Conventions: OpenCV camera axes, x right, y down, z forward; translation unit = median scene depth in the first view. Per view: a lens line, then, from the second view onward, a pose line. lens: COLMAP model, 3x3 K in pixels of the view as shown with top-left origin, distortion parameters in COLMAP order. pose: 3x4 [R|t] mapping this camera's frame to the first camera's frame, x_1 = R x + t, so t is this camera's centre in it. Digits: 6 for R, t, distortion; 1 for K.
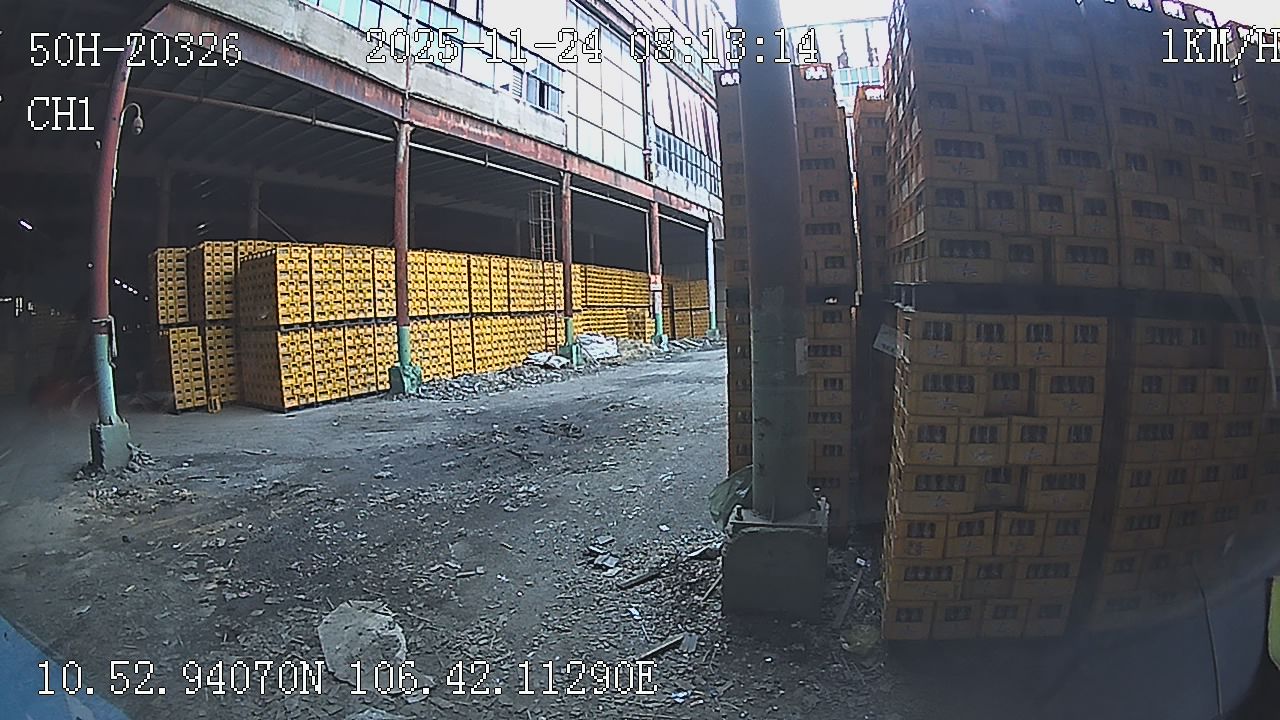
lens RADIAL K [[1047.9, 0, 640.0], [0, 1047.9, 360.0], [0, 0, 1]] dist [-0.643141, 0.000959]
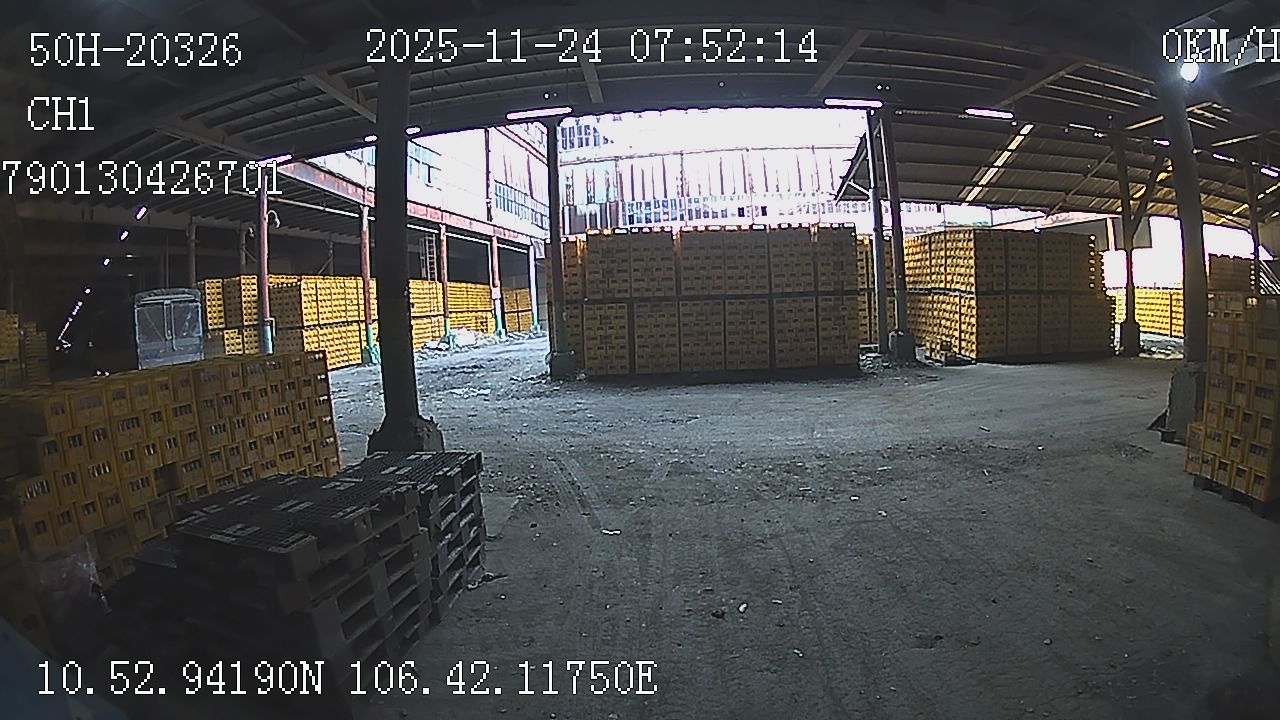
lens RADIAL K [[1047.9, 0, 640.0], [0, 1047.9, 360.0], [0, 0, 1]] dist [-0.643141, 0.000959]
pose [[0.983868, -0.034382, 0.175561, -0.042334], [0.034715, 0.999397, 0.001173, 0.022442], [-0.175495, 0.004941, 0.984468, -0.423864]]
